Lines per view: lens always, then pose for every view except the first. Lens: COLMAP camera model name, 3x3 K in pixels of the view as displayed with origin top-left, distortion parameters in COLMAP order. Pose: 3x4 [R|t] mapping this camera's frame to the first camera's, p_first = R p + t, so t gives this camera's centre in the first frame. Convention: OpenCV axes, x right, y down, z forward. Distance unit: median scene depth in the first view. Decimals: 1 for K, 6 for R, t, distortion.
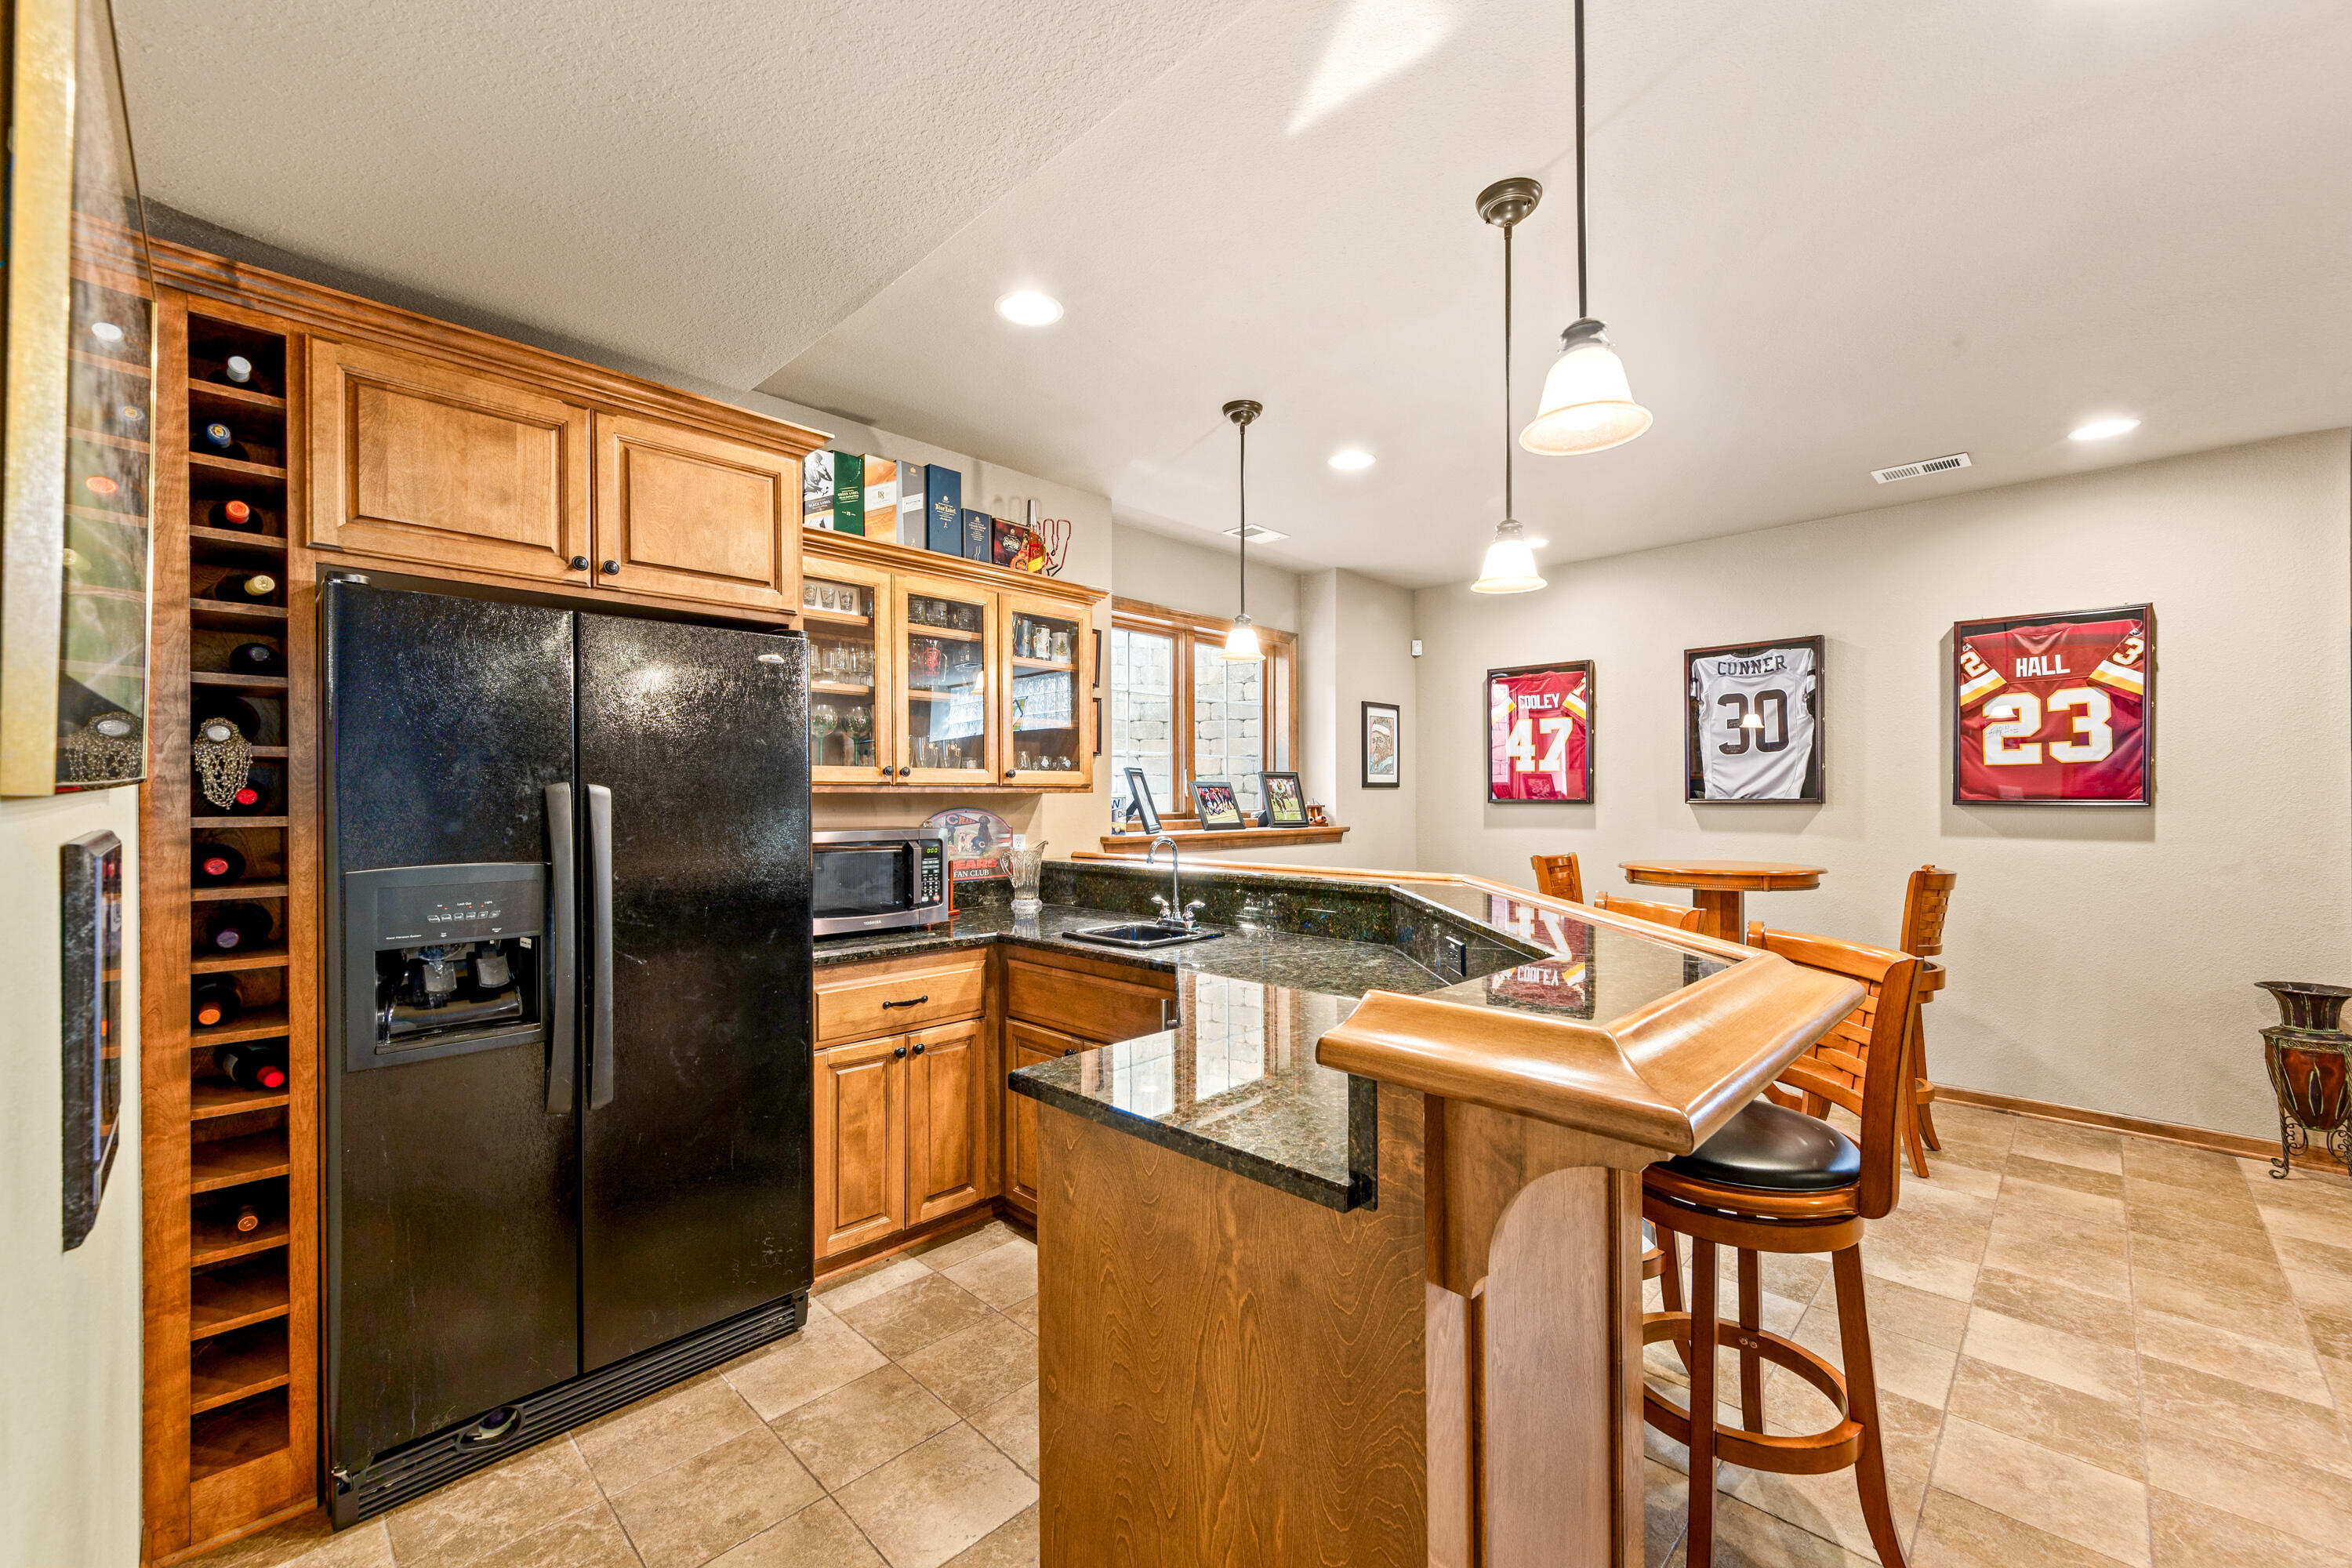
lens RADIAL K [[942.7, 0, 1171.1], [0, 942.7, 804.8], [0, 0, 1]] dist [0.001614, 0.000284]
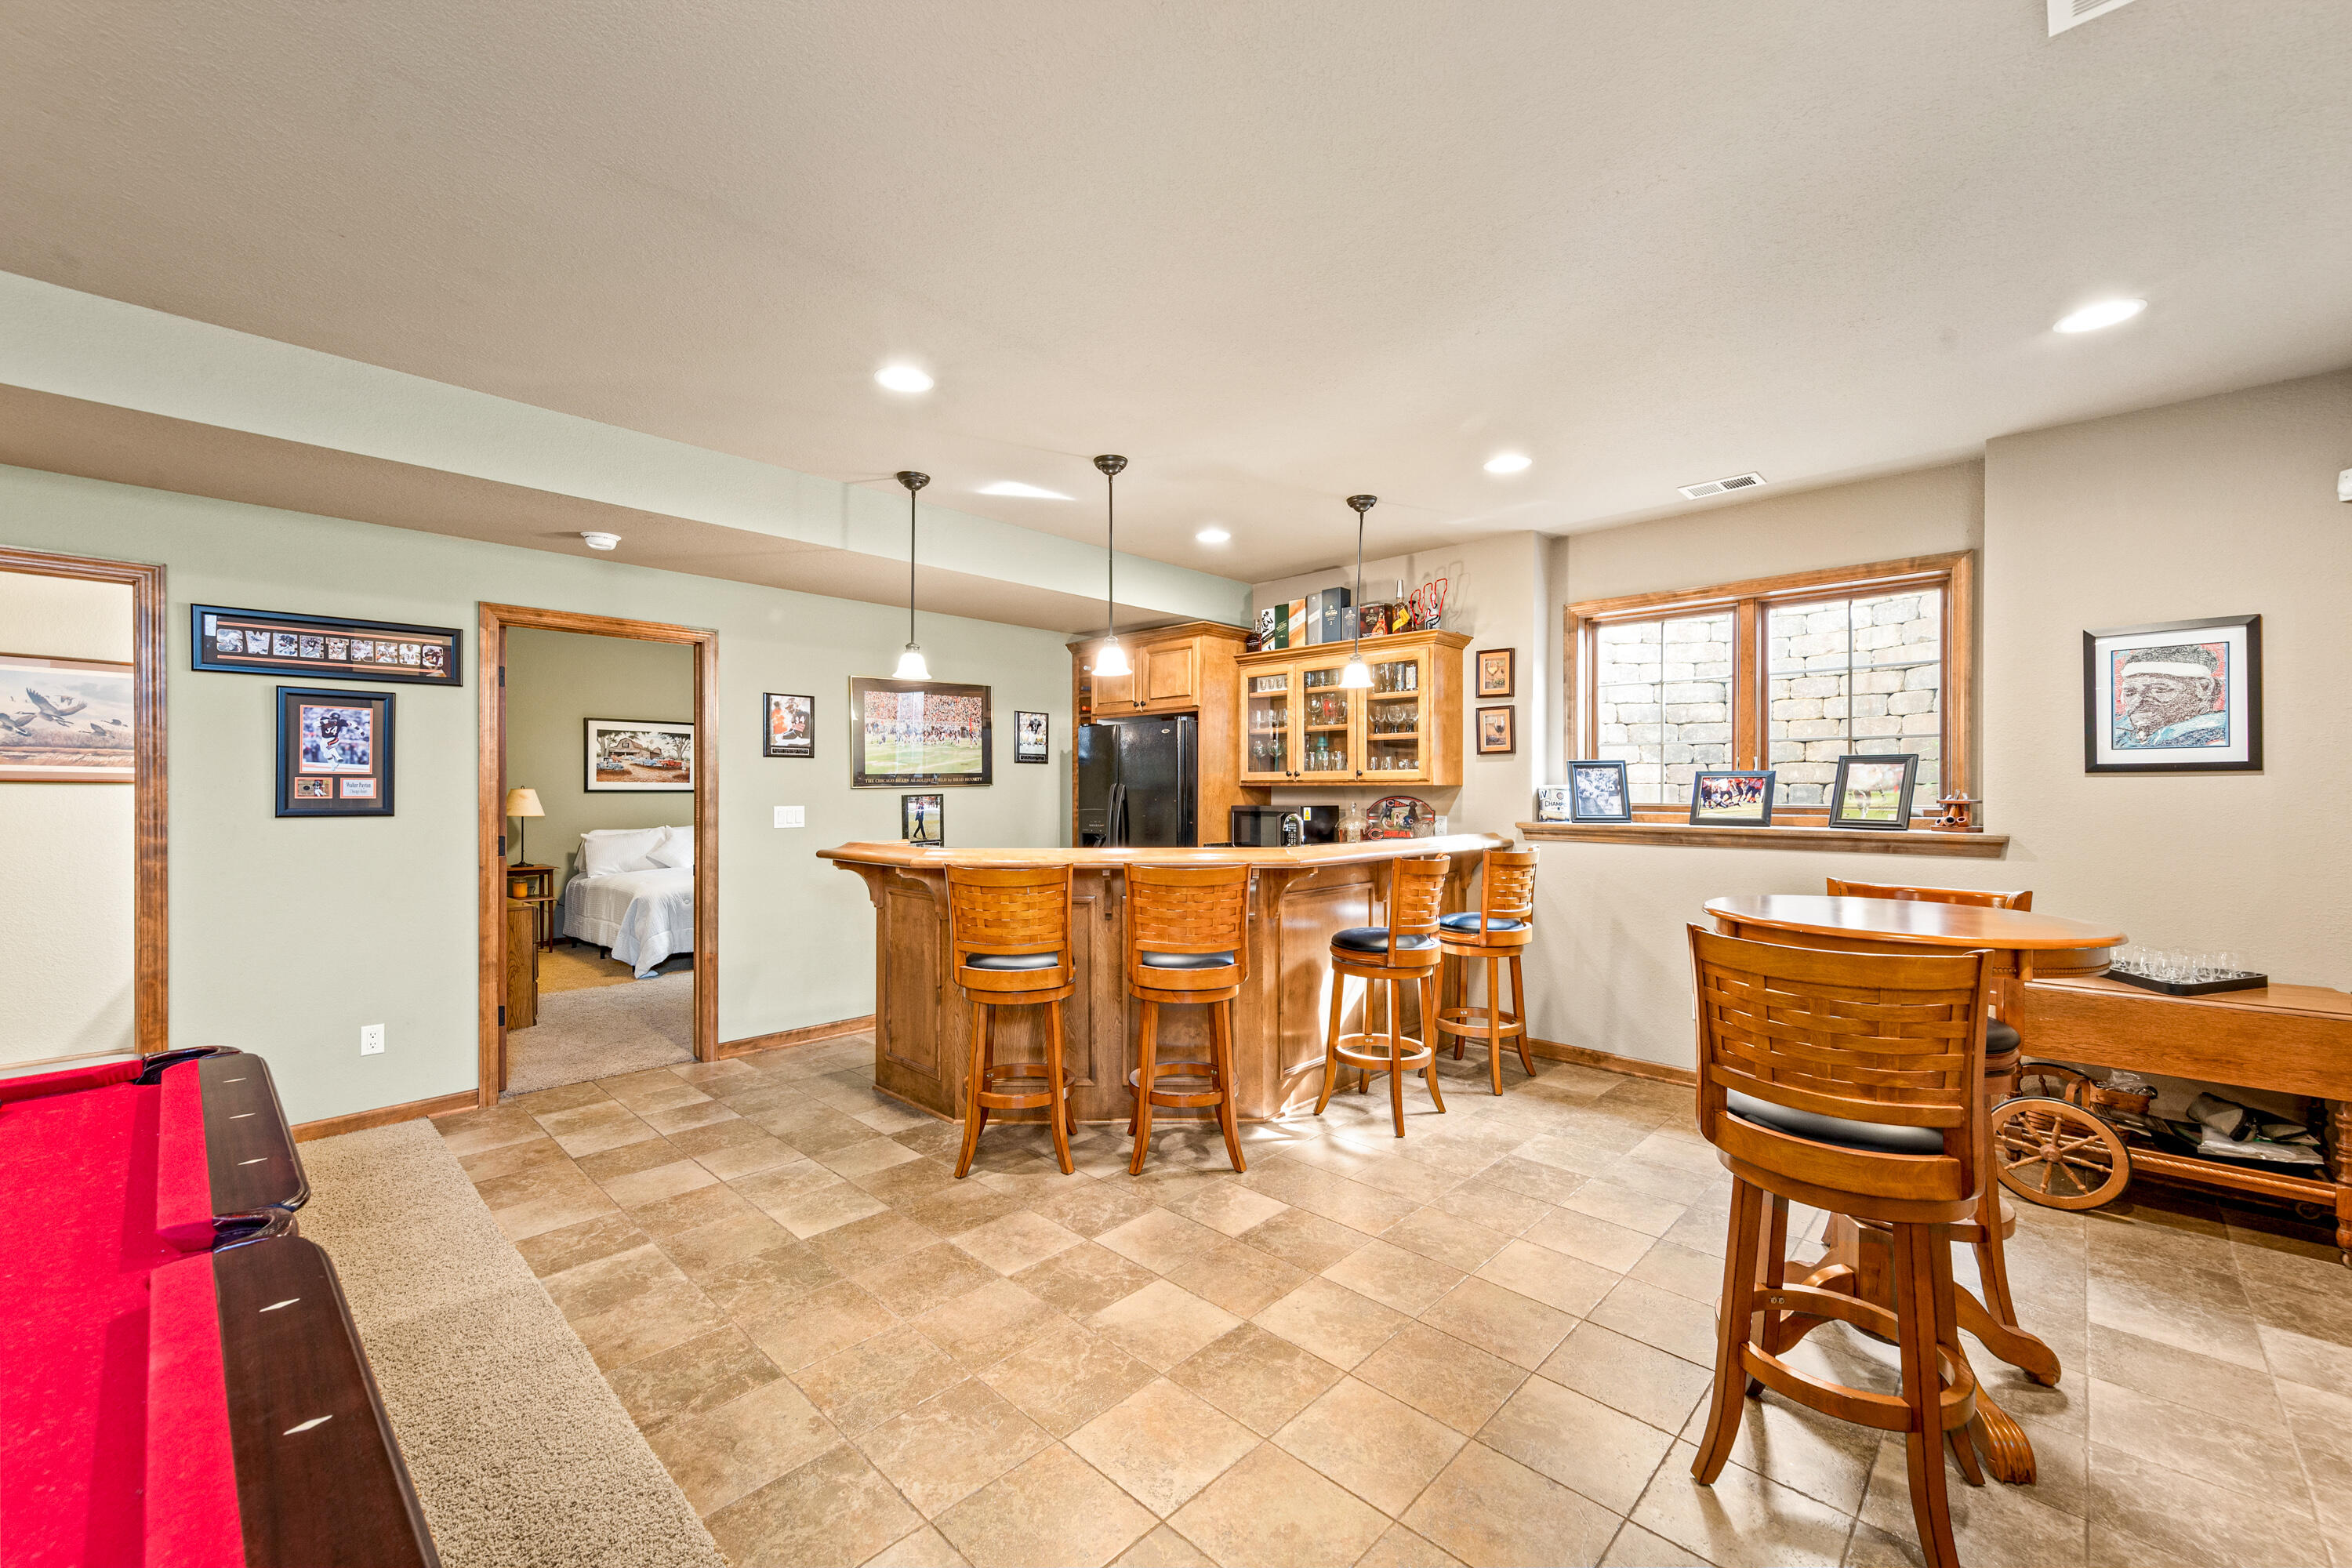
lens RADIAL K [[936.2, 0, 1176.0], [0, 936.2, 784.0], [0, 0, 1]] dist [0.000440, 0.004475]
pose [[0.014923, -0.004200, -0.999880, 1.334037], [-0.007307, 0.999964, -0.004310, -0.006509], [0.999862, 0.007370, 0.014891, 0.675861]]
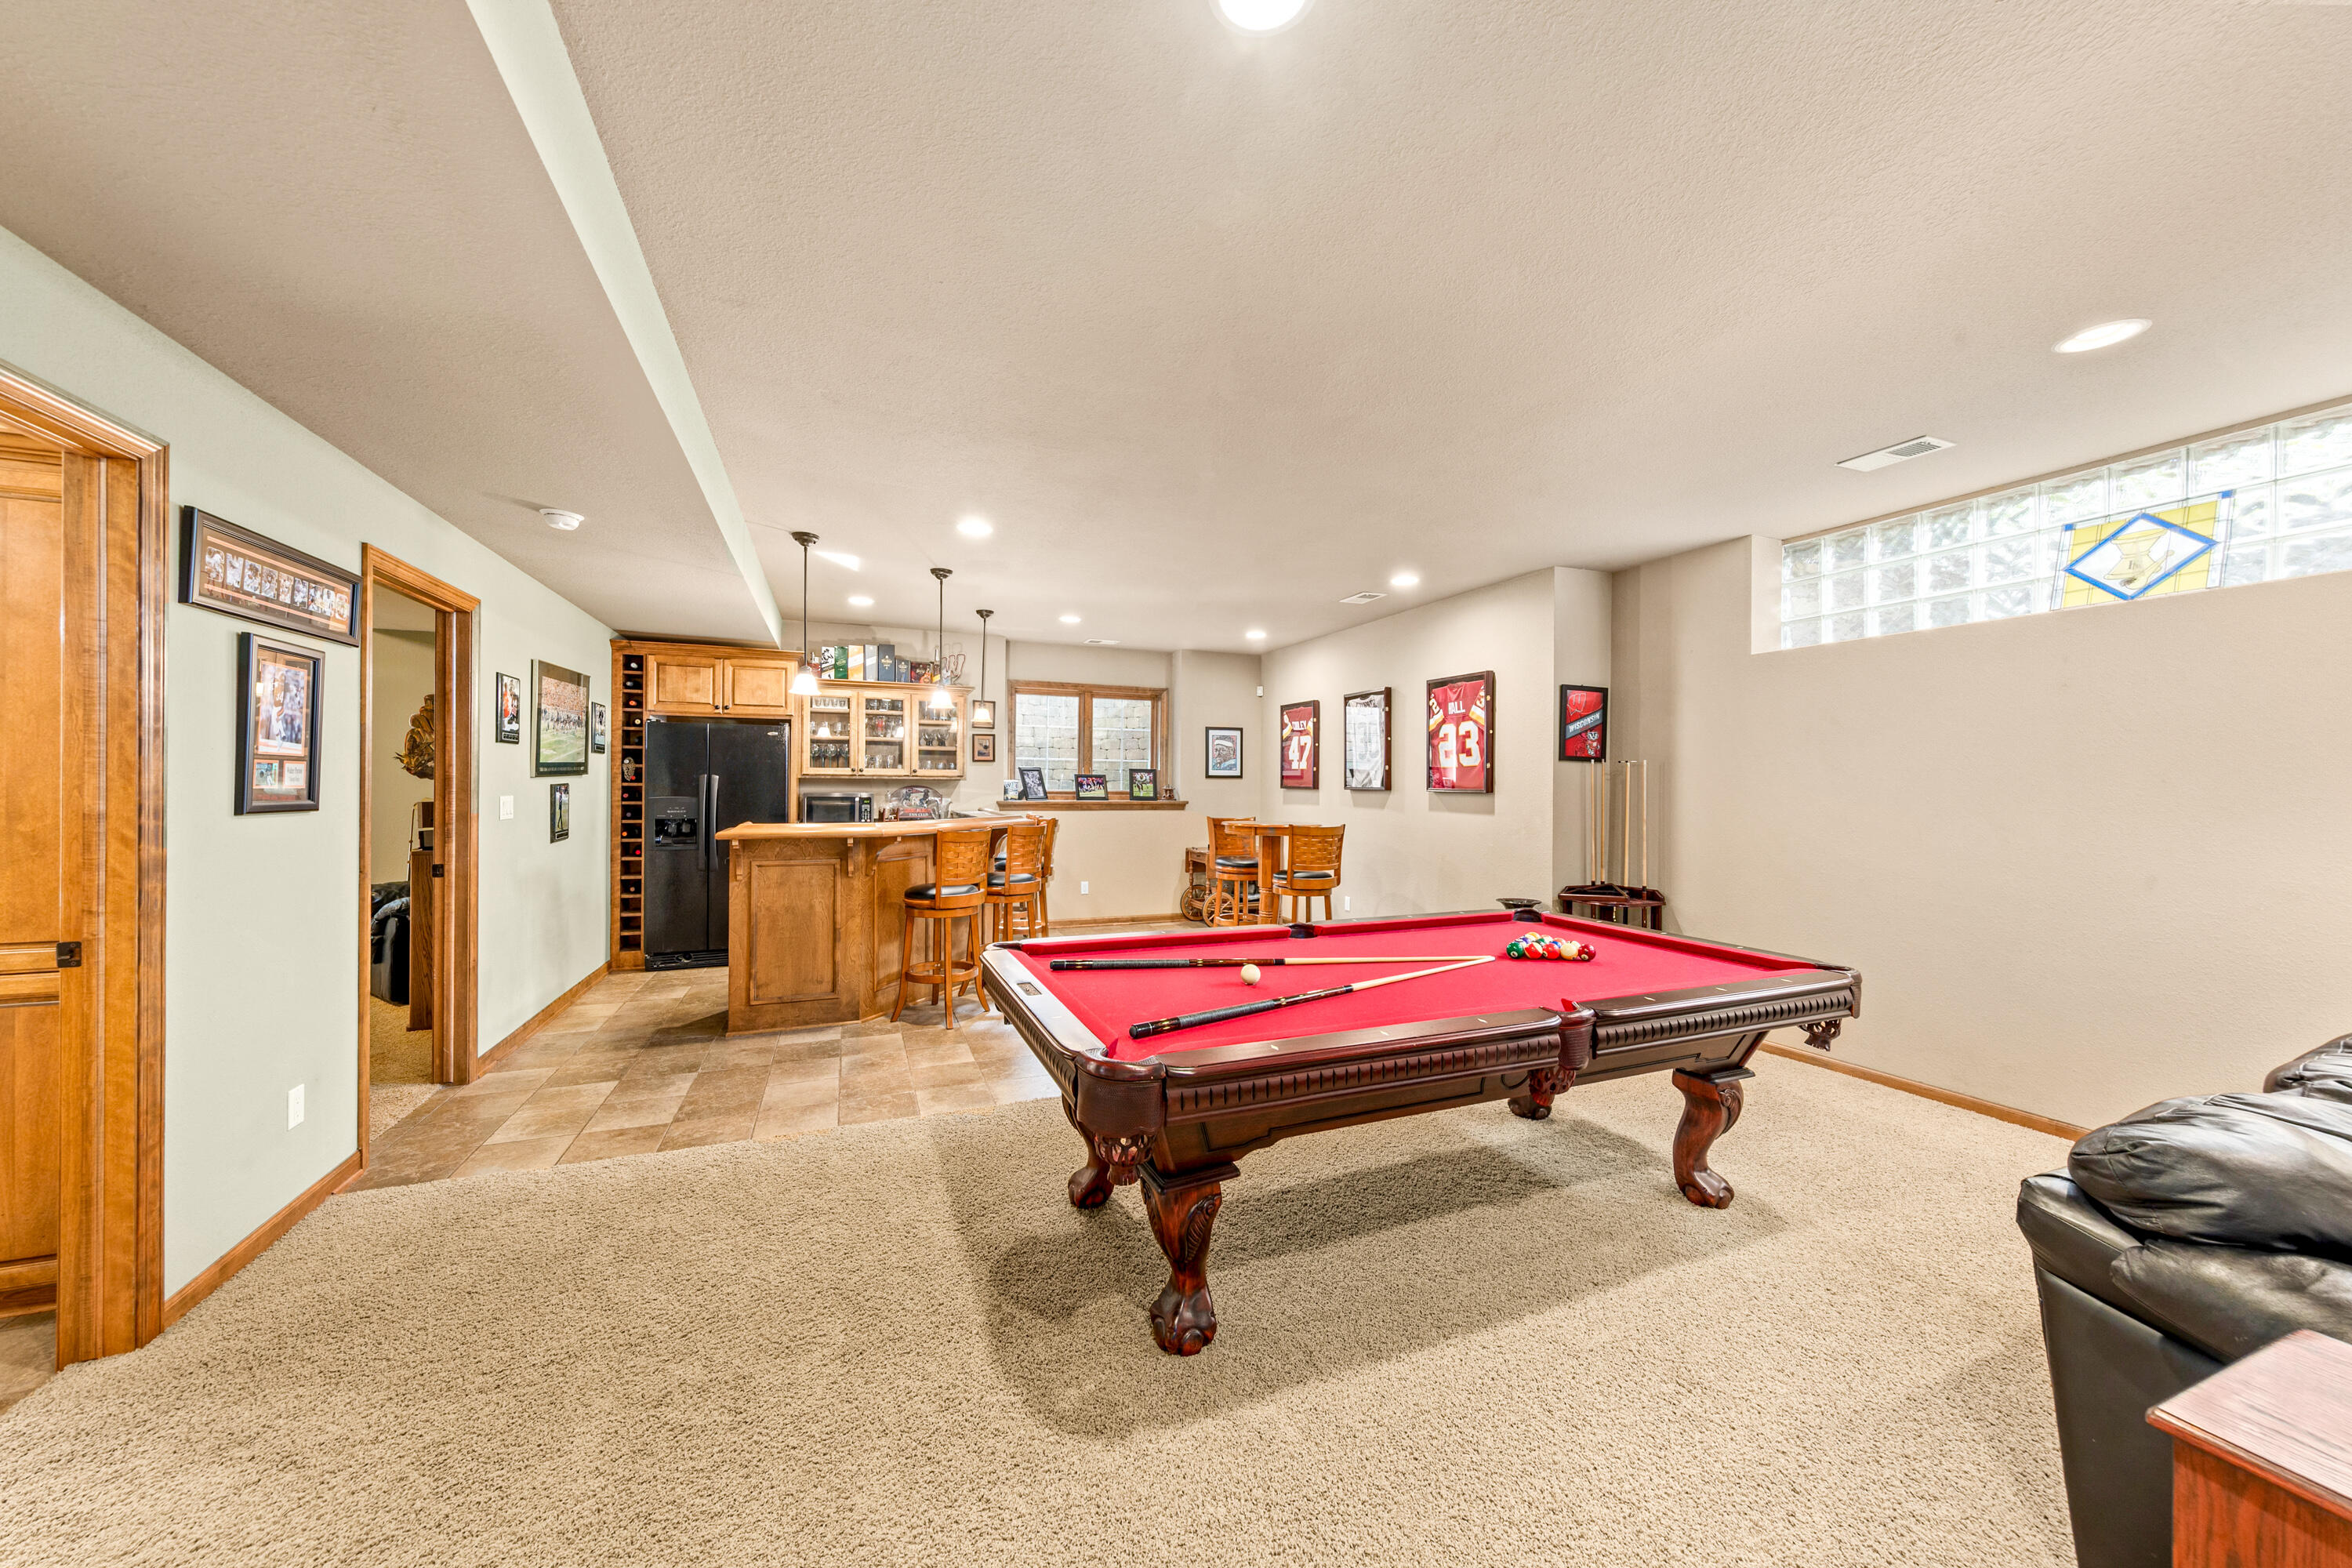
lens RADIAL K [[816.6, 0, 1167.3], [0, 816.6, 788.5], [0, 0, 1]] dist [0.002135, -0.000188]
pose [[0.914820, 0.013315, -0.403643, 1.216415], [-0.014456, 0.999895, 0.000220, 0.001539], [0.403604, 0.005634, 0.914917, -0.600826]]
